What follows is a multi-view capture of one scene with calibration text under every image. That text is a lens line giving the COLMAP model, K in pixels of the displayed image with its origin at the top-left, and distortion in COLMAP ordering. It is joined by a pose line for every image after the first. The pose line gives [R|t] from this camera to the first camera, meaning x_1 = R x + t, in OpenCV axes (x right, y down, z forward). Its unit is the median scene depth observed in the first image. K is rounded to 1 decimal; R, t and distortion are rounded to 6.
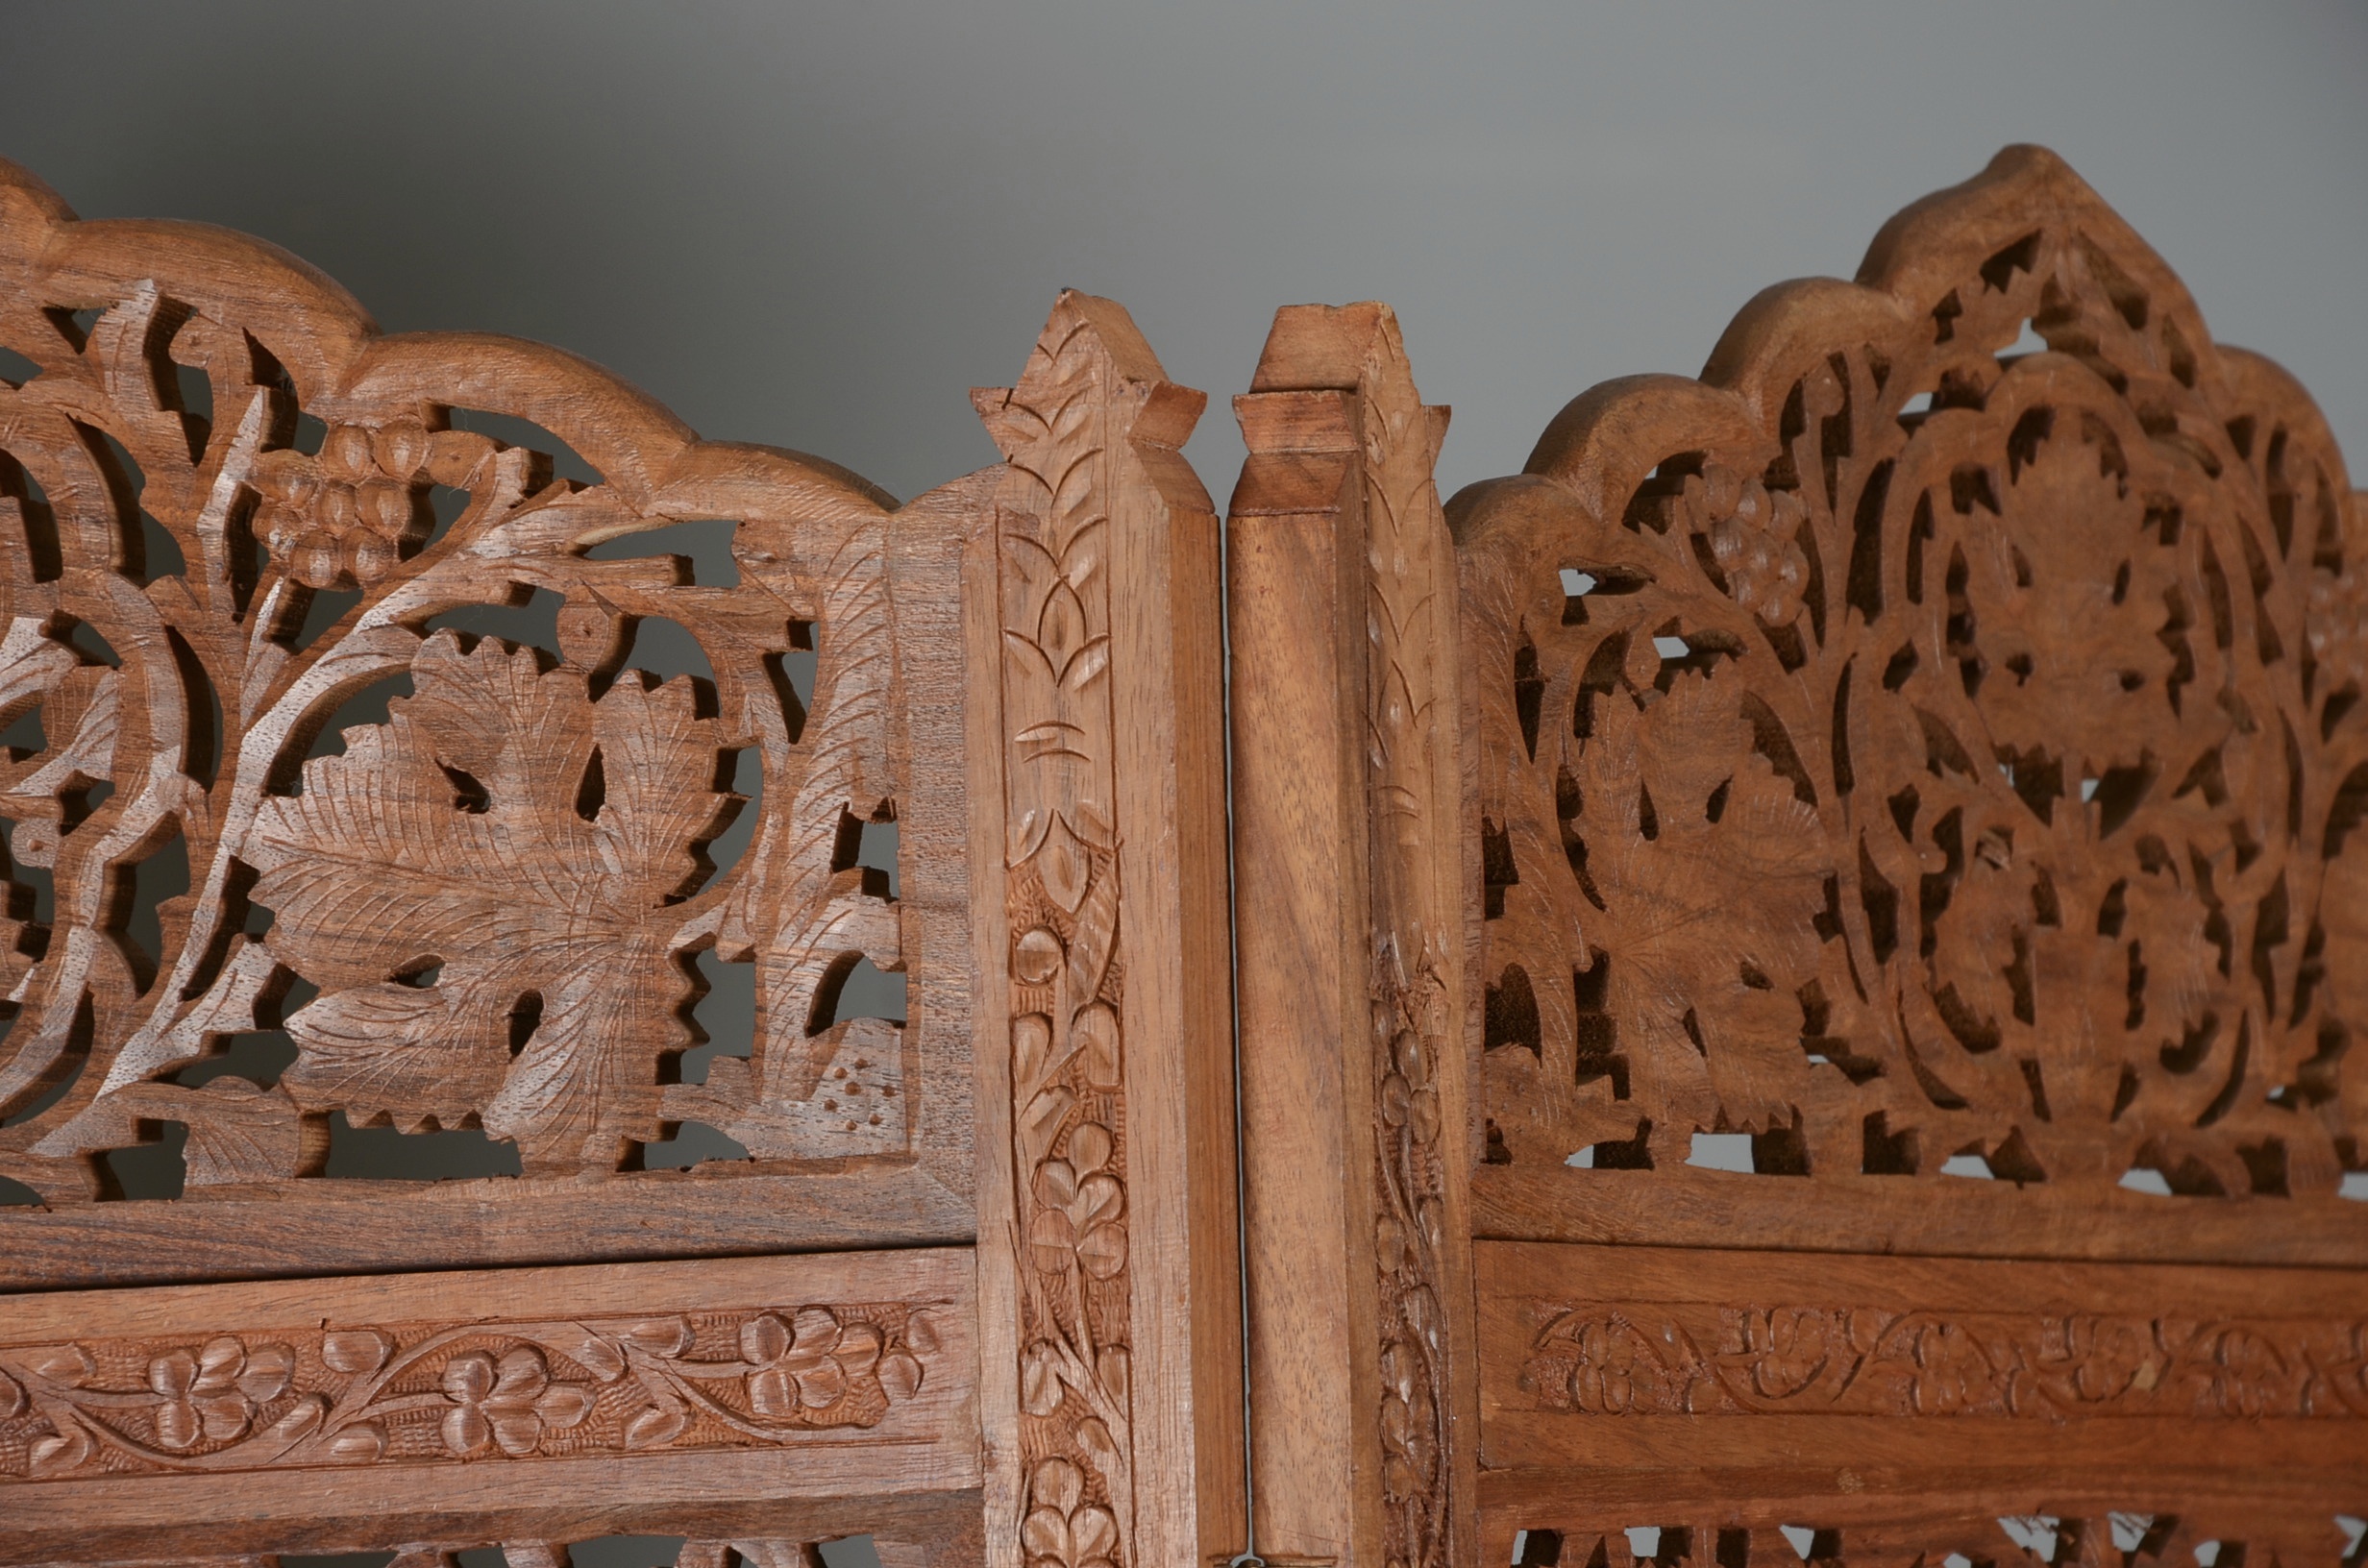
lens RADIAL K [[10561.9, 0, 1184.0], [0, 10561.9, 784.0], [0, 0, 1]] dist [1.059574, -0.920532]
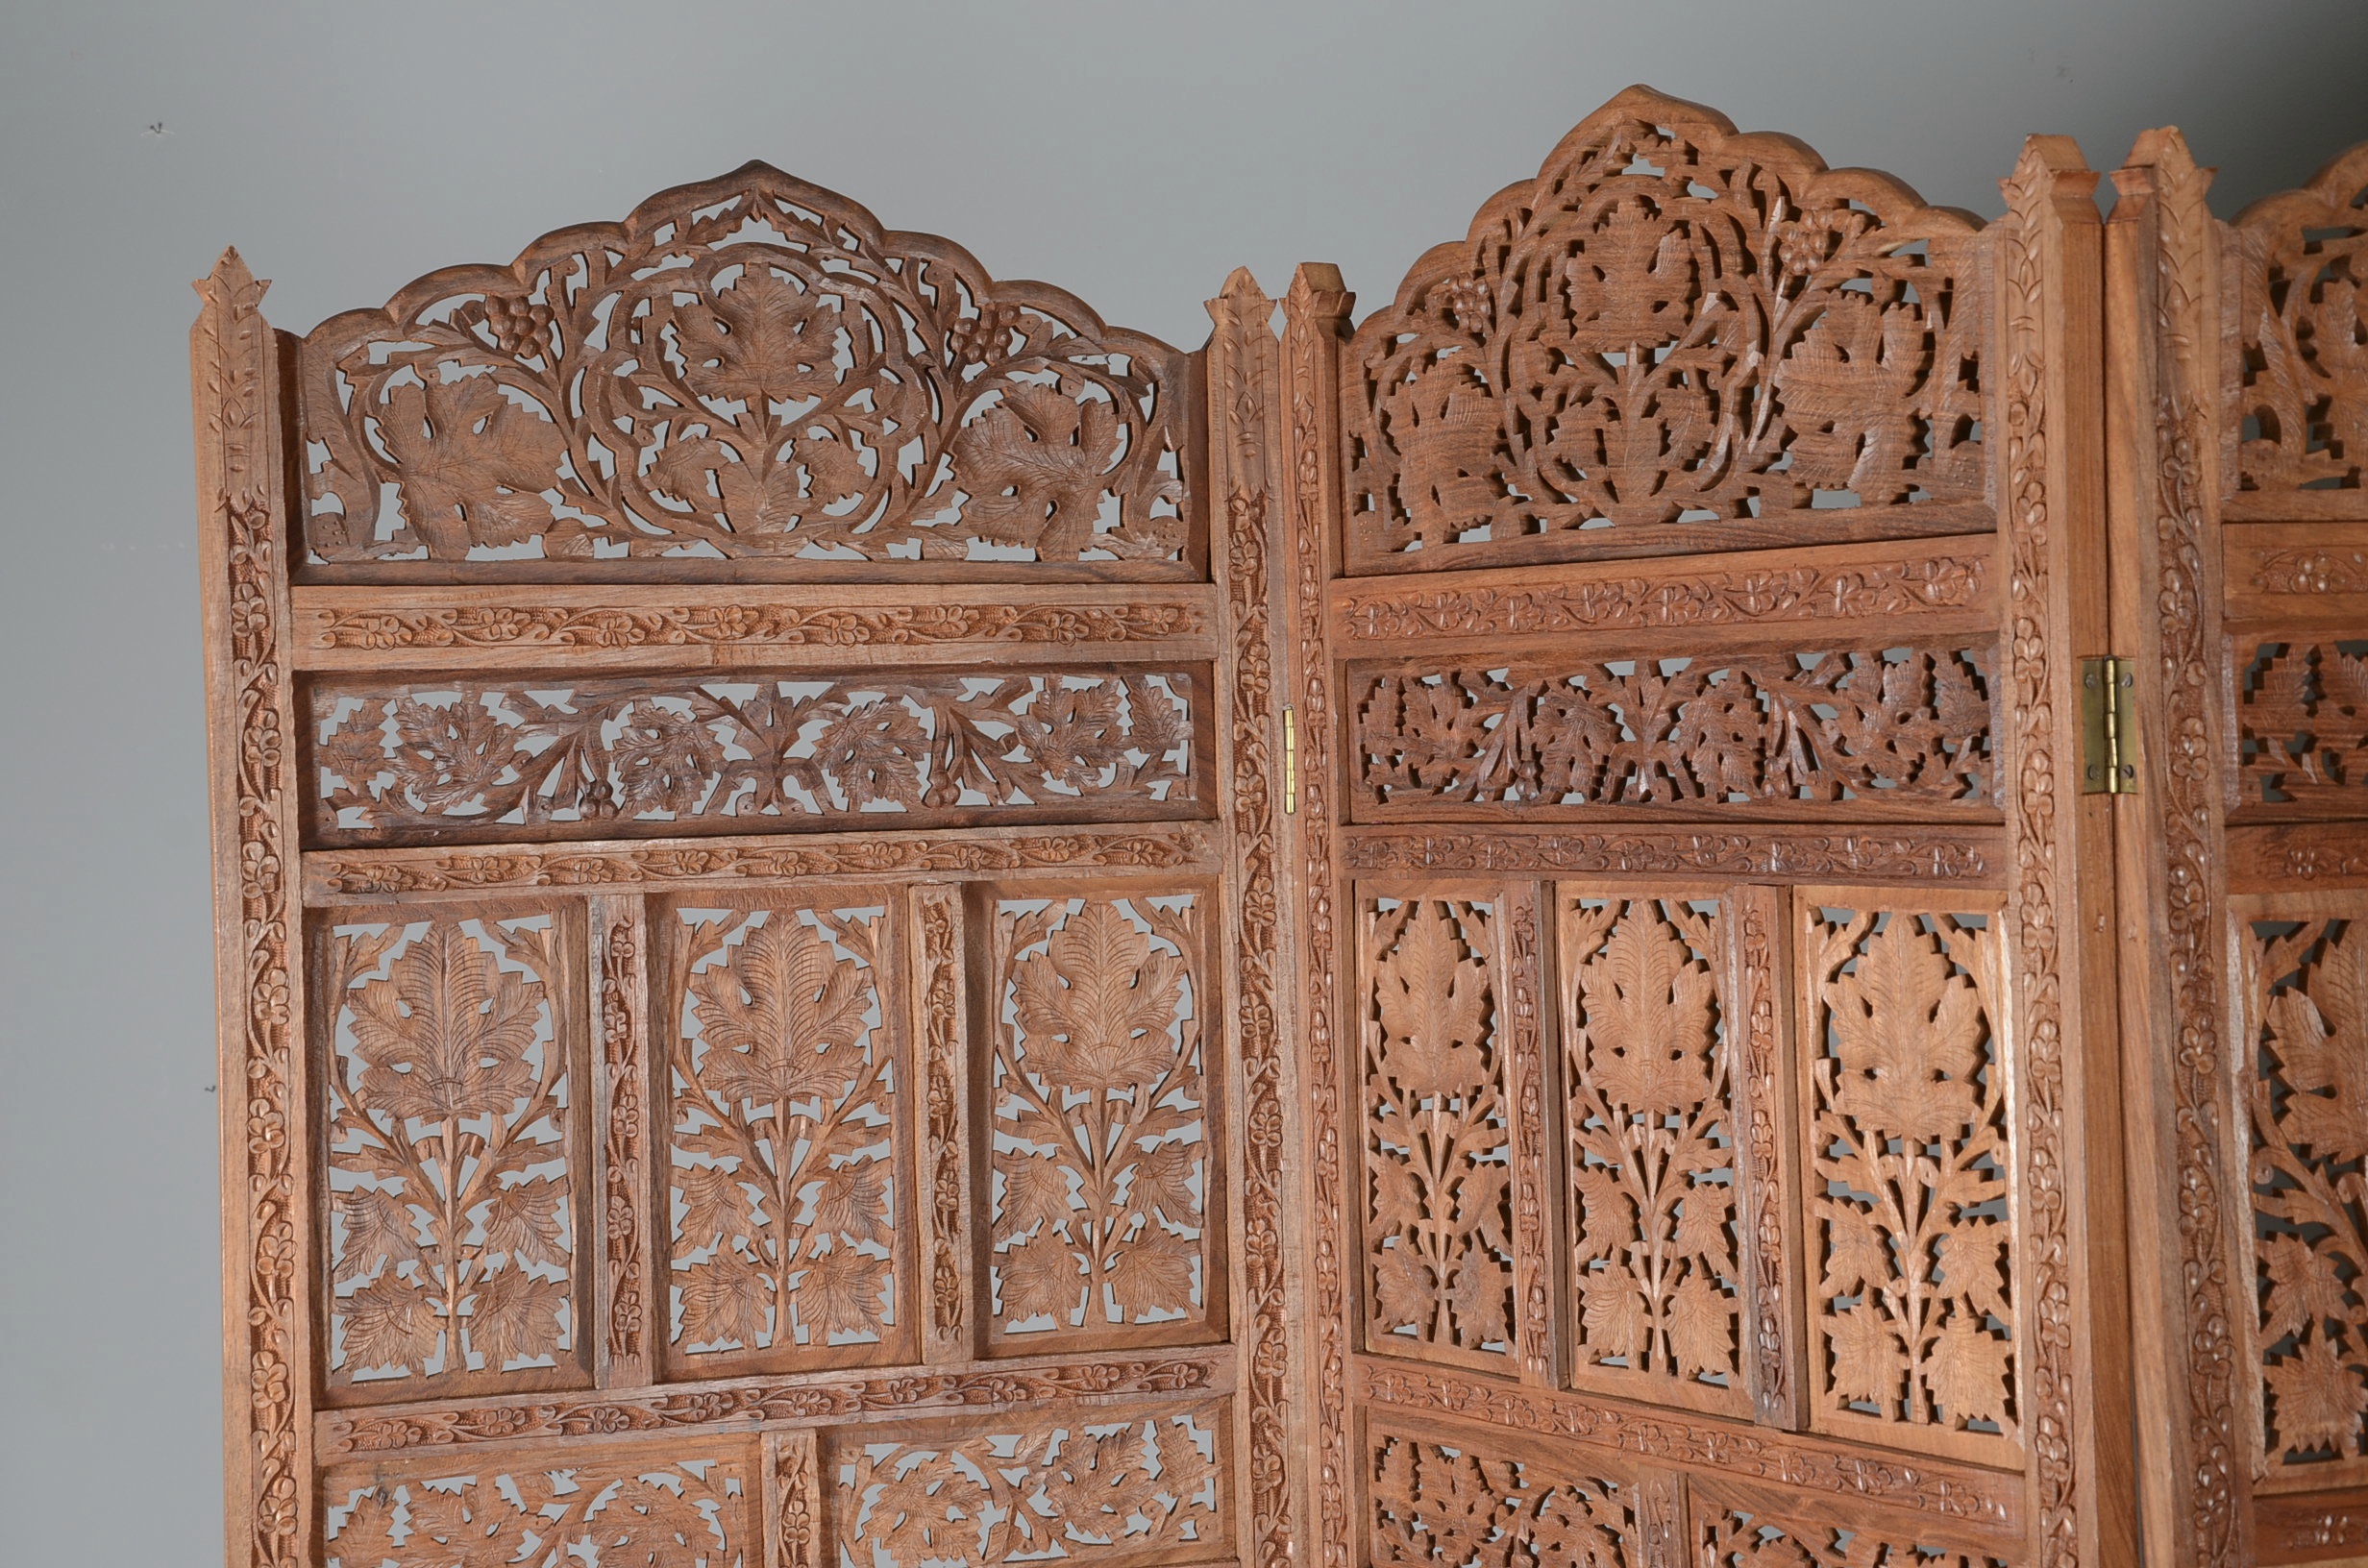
lens RADIAL K [[4294.7, 0, 1184.0], [0, 4294.7, 784.0], [0, 0, 1]] dist [0.363616, 0.115247]
pose [[0.832335, 0.015310, -0.554061, 0.380541], [0.045842, 0.994292, 0.096340, -0.004491], [0.552374, -0.105586, 0.826882, 0.048892]]
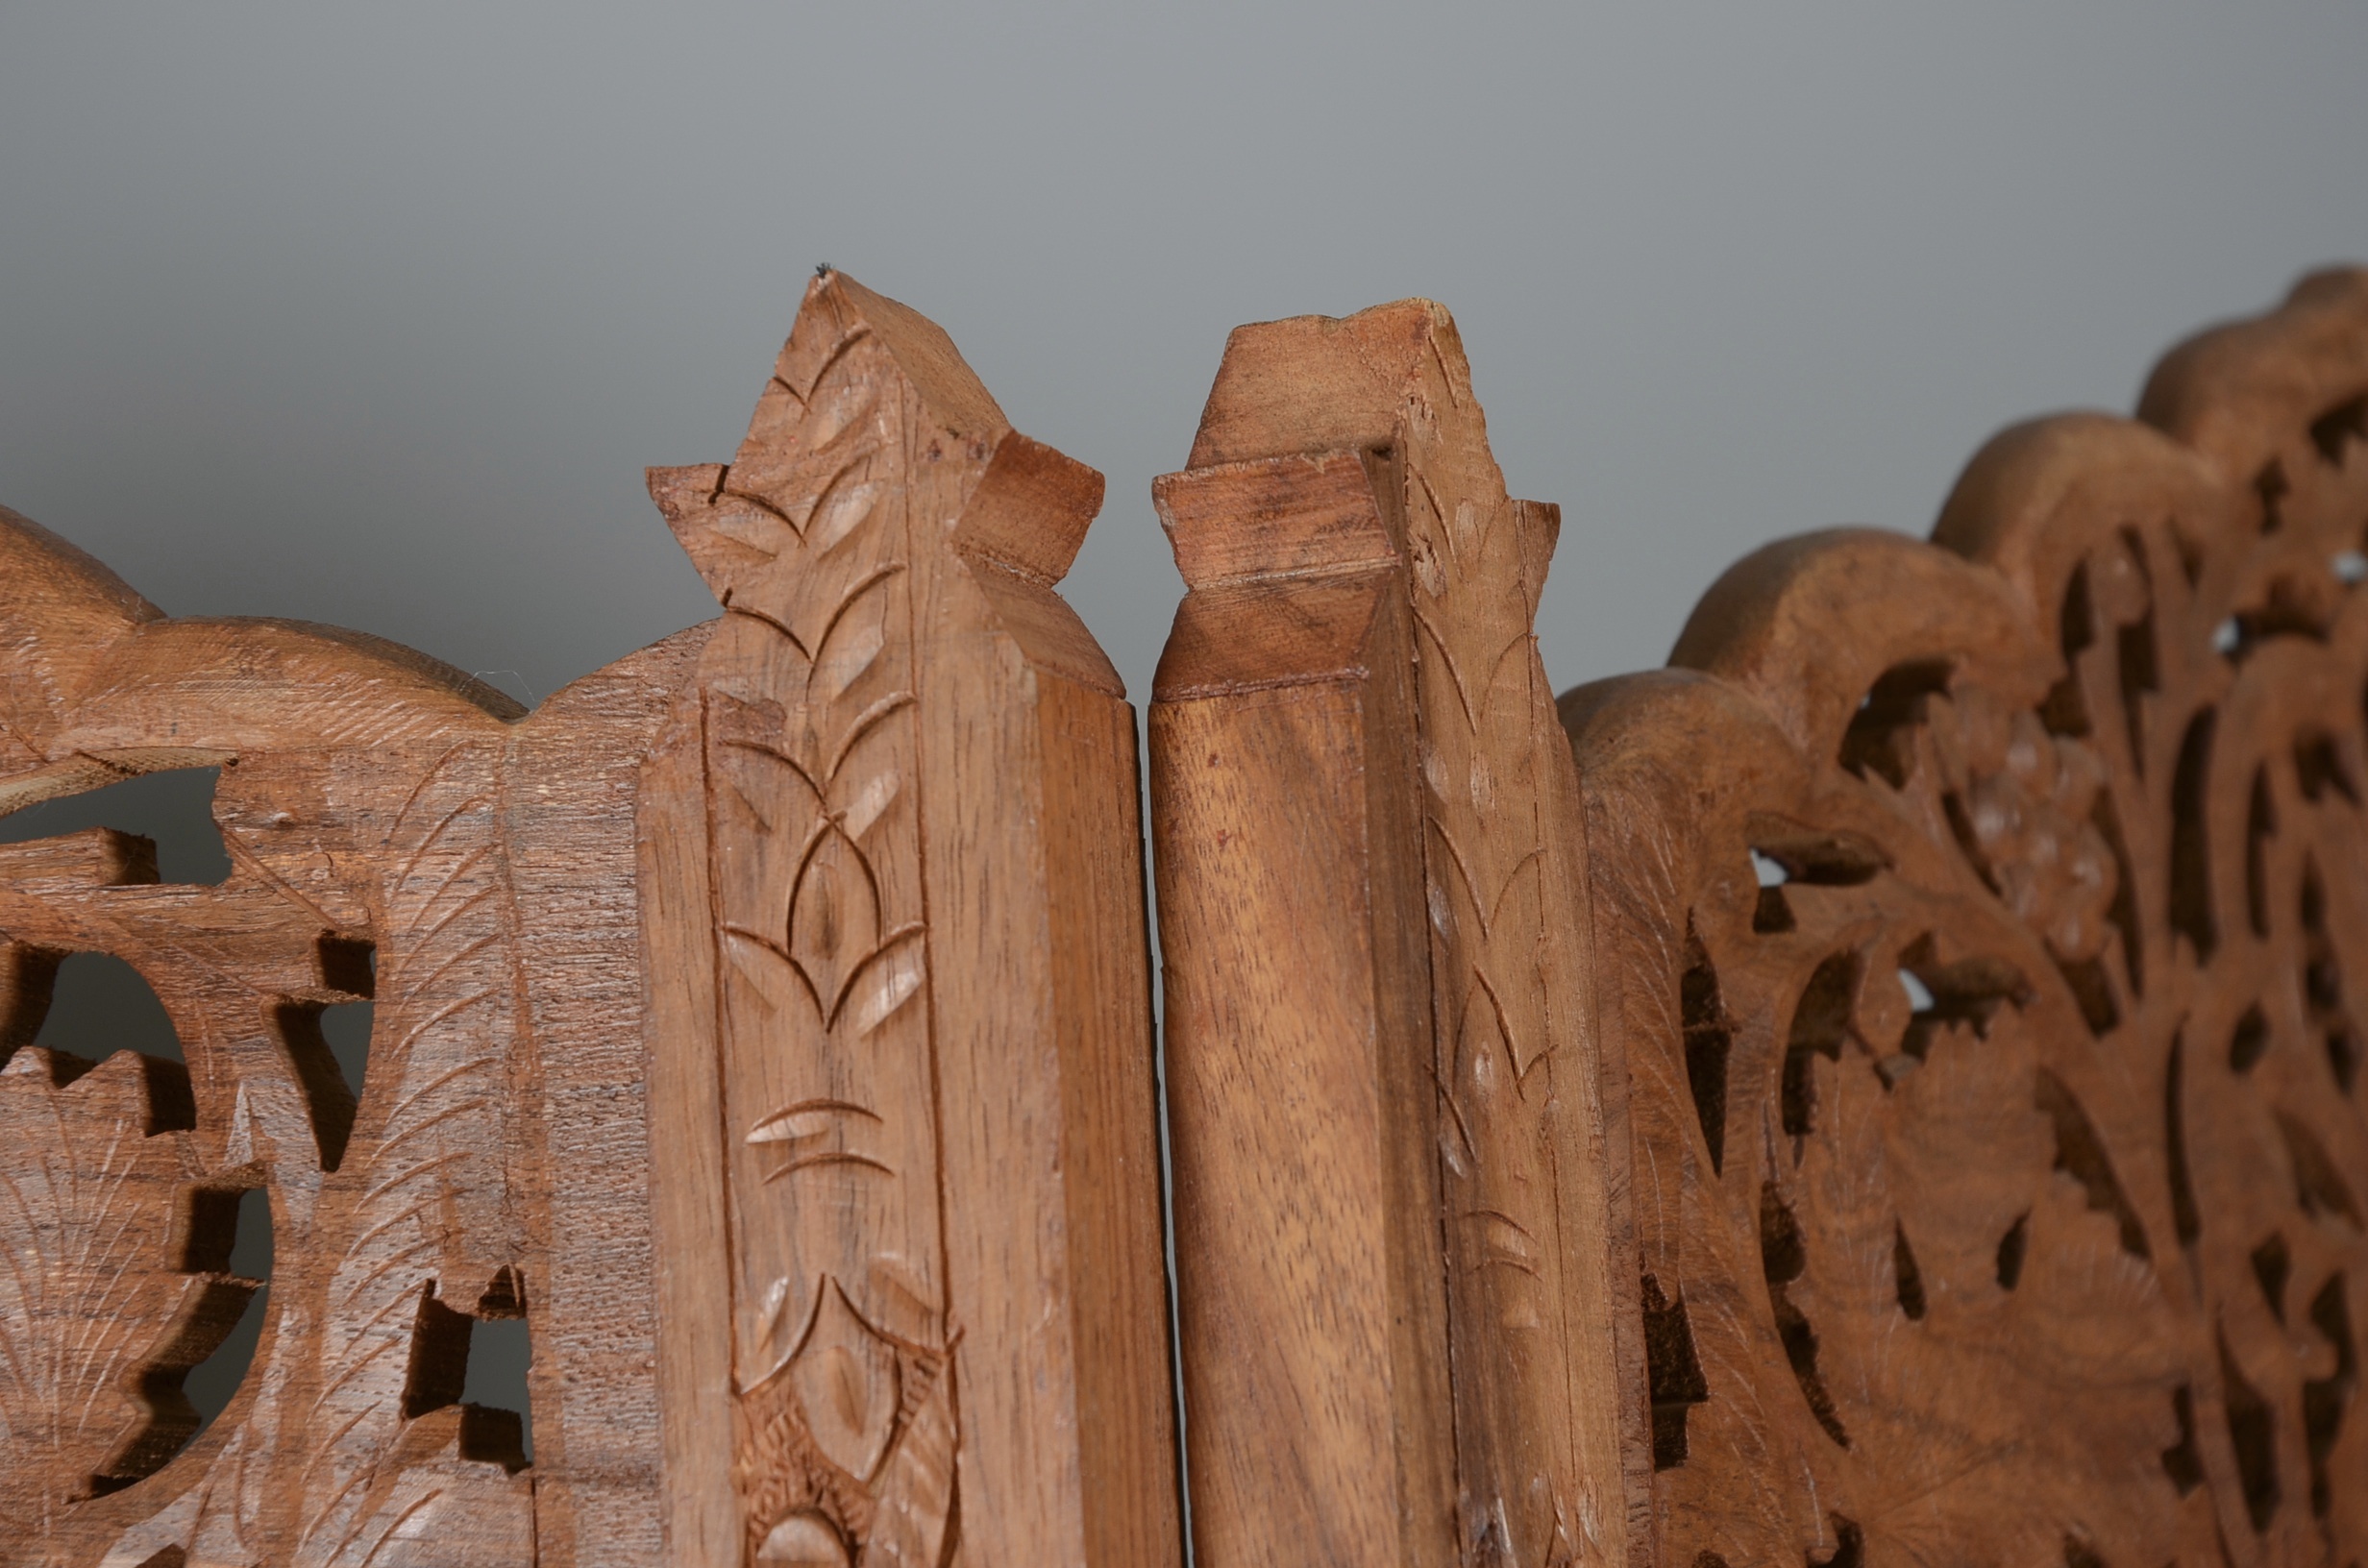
lens RADIAL K [[6292.5, 0, 1184.0], [0, 6292.5, 784.0], [0, 0, 1]] dist [0.327085, 1.279634]
pose [[0.999454, -0.028862, 0.016070, 0.000669], [0.030287, 0.994830, -0.096935, 0.008743], [-0.013189, 0.097369, 0.995161, 0.686000]]
